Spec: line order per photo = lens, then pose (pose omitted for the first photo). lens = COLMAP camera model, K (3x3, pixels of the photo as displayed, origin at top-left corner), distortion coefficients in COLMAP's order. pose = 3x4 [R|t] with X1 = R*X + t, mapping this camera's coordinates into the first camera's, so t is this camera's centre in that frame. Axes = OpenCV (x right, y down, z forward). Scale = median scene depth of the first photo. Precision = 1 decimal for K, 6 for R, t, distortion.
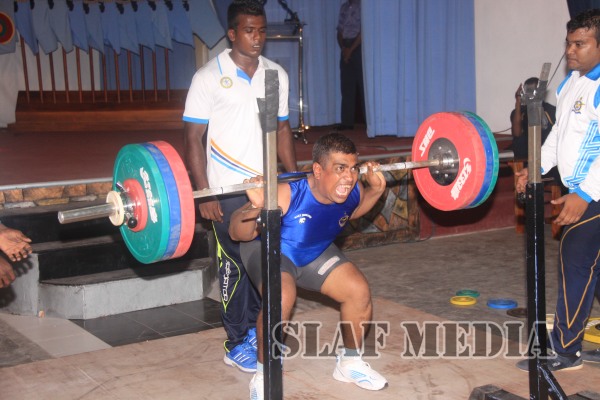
lens RADIAL K [[936.0, 0, 285.7], [0, 936.0, 210.7], [0, 0, 1]] dist [0.182314, 0.000000]
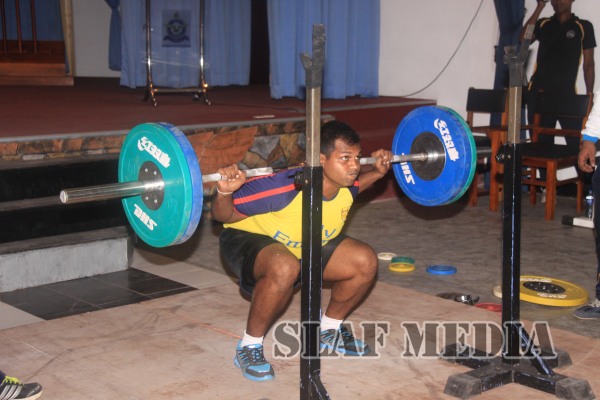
lens RADIAL K [[1024.7, 0, 288.1], [0, 1024.7, 206.6], [0, 0, 1]] dist [0.206094, 0.000000]
pose [[0.986813, -0.000439, 0.161863, -0.099080], [-0.003541, 0.999698, 0.024299, 0.006952], [-0.161825, -0.024552, 0.986514, -0.030743]]
